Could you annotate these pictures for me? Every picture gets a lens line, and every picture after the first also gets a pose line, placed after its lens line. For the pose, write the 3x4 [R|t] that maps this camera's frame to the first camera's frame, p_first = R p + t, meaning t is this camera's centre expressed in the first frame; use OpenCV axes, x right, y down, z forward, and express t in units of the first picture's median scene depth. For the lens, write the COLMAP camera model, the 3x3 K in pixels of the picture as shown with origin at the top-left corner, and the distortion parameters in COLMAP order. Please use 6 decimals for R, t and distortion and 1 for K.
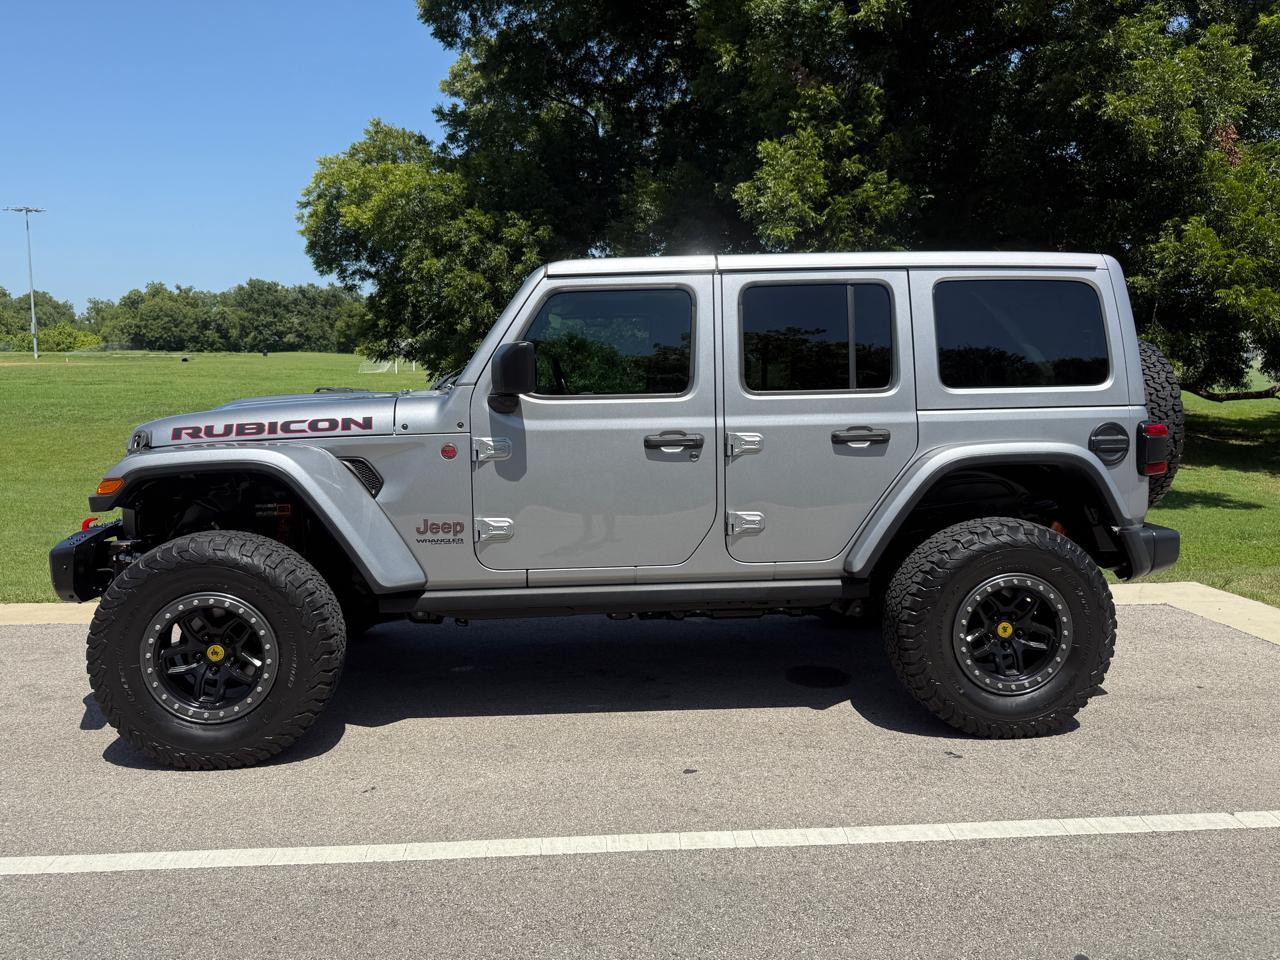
lens RADIAL K [[1008.0, 0, 637.9], [0, 1008.0, 482.6], [0, 0, 1]] dist [0.058877, -0.089892]
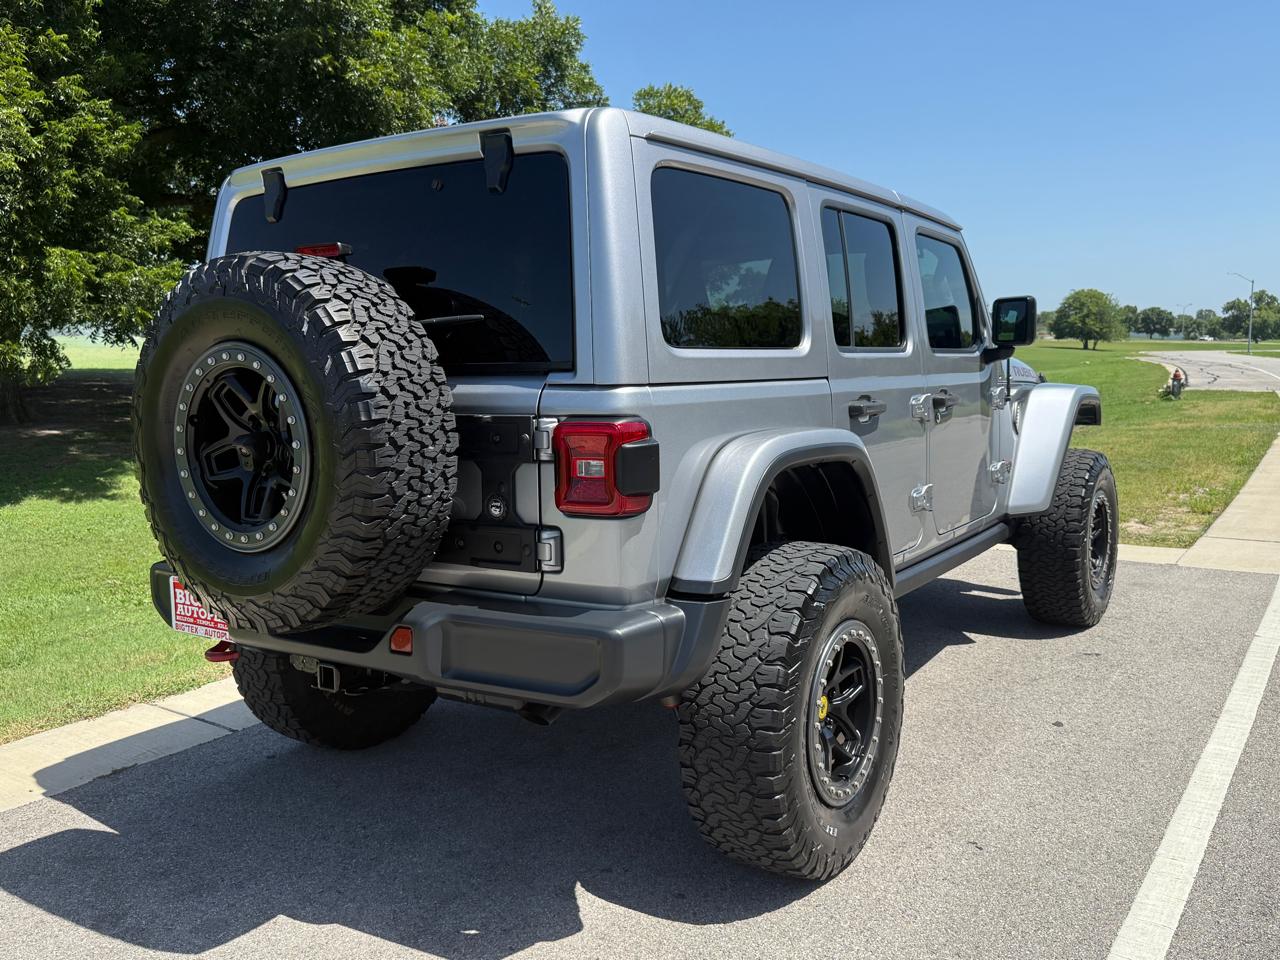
lens RADIAL K [[1108.6, 0, 638.6], [0, 1108.6, 469.3], [0, 0, 1]] dist [0.007825, -0.009817]
pose [[0.624064, -0.095056, 0.775570, -0.618525], [0.096770, 0.994334, 0.044002, -0.032139], [-0.775358, 0.047592, 0.629727, 0.368145]]
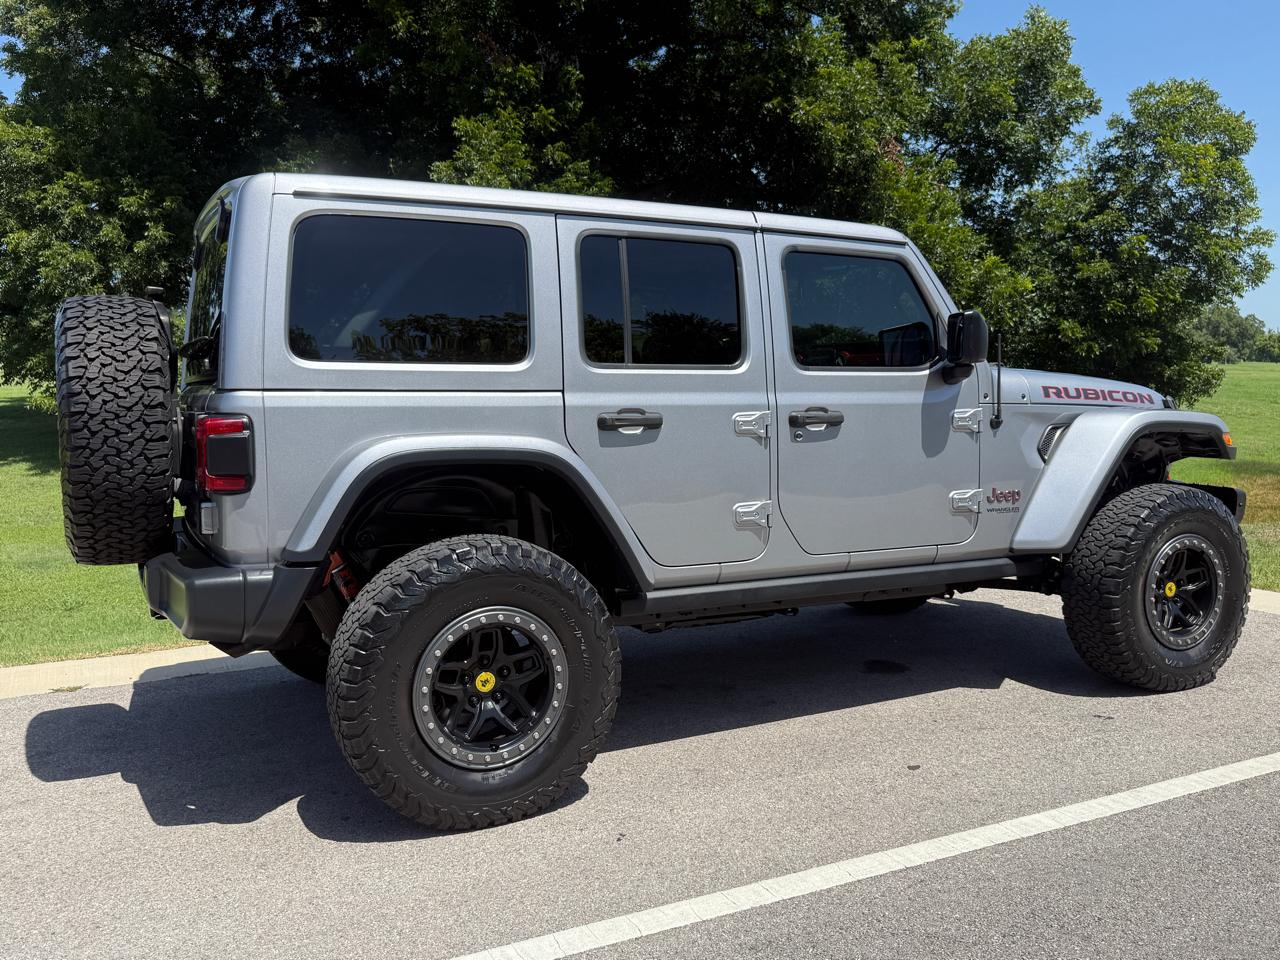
lens RADIAL K [[1097.8, 0, 639.9], [0, 1097.8, 477.2], [0, 0, 1]] dist [0.076636, -0.120196]
pose [[0.926321, -0.042565, 0.374324, -0.331367], [0.049712, 0.998719, -0.009455, 0.008735], [-0.373442, 0.027367, 0.927250, 0.081640]]
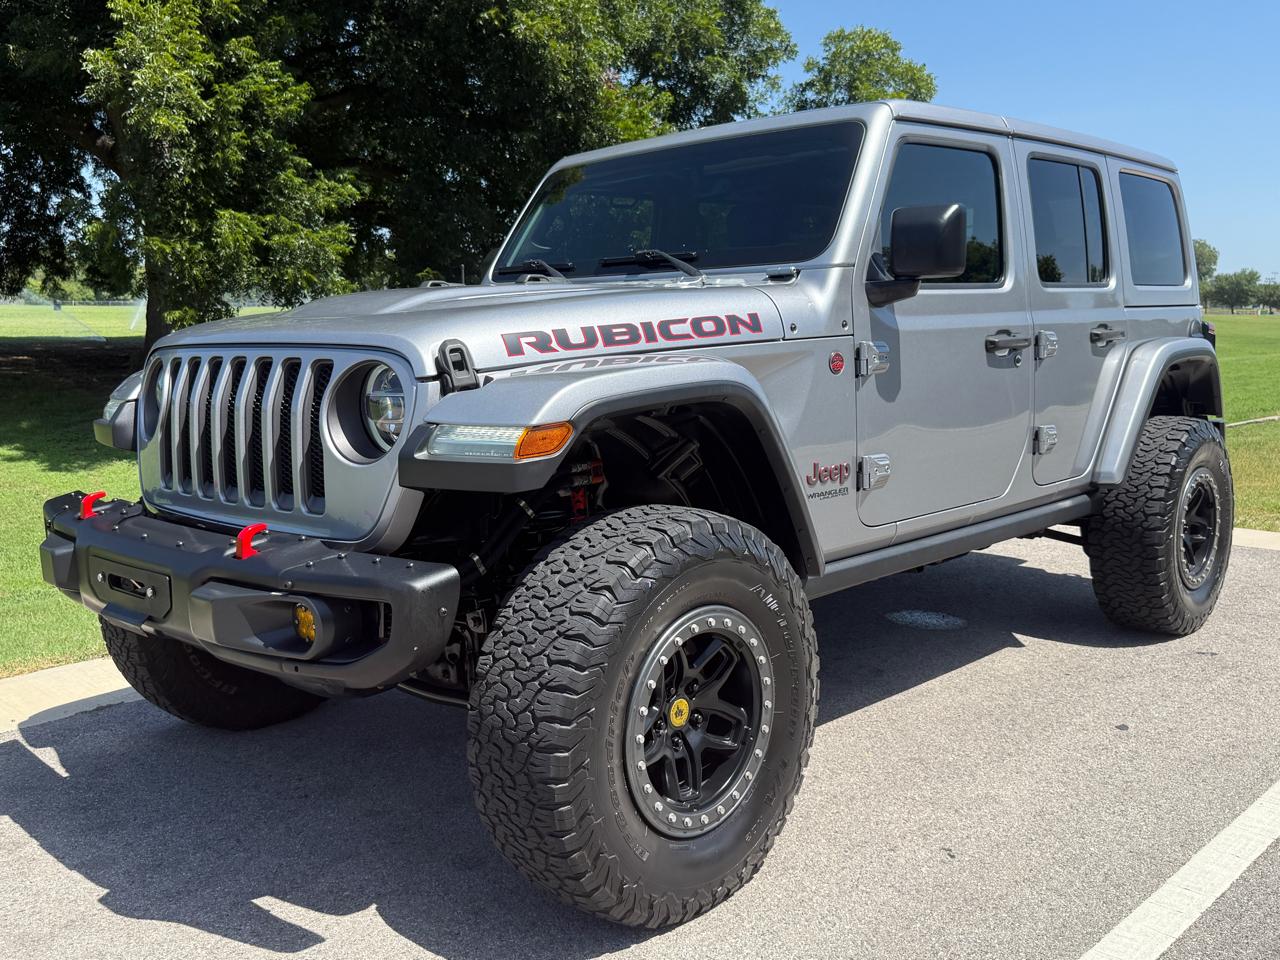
lens RADIAL K [[1166.0, 0, 640.3], [0, 1166.0, 476.9], [0, 0, 1]] dist [0.018460, 0.000000]
pose [[0.755374, -0.091785, 0.648834, -0.520053], [0.077578, 0.995705, 0.050538, -0.002472], [-0.650685, 0.012161, 0.759250, 0.306952]]
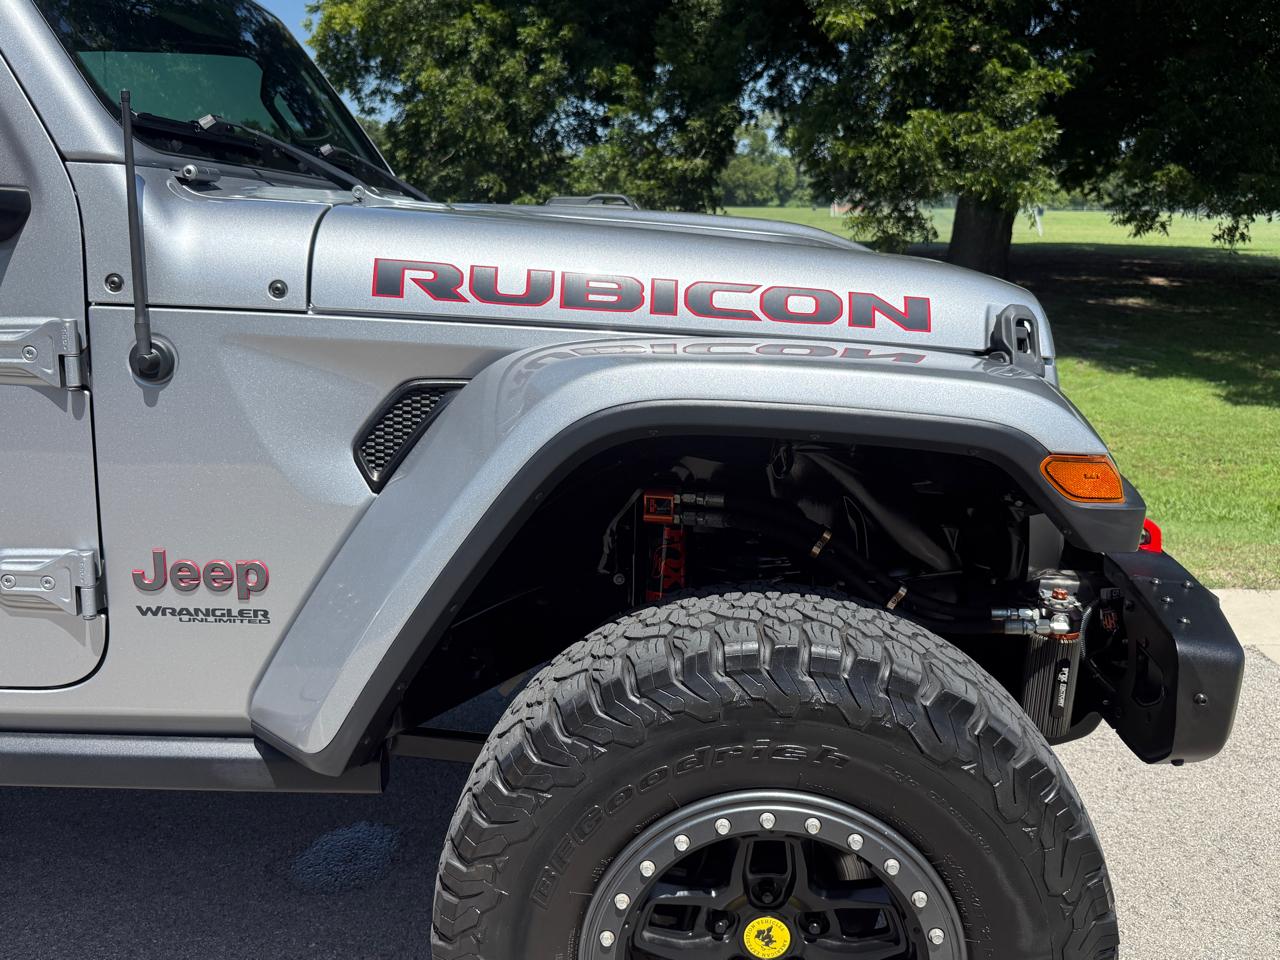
lens RADIAL K [[1097.8, 0, 649.4], [0, 1097.8, 481.3], [0, 0, 1]] dist [0.076636, -0.120196]
pose [[0.993243, 0.037895, -0.109692, 0.284095], [-0.024487, 0.992338, 0.121098, -0.028209], [0.113441, -0.117594, 0.986561, 0.427737]]
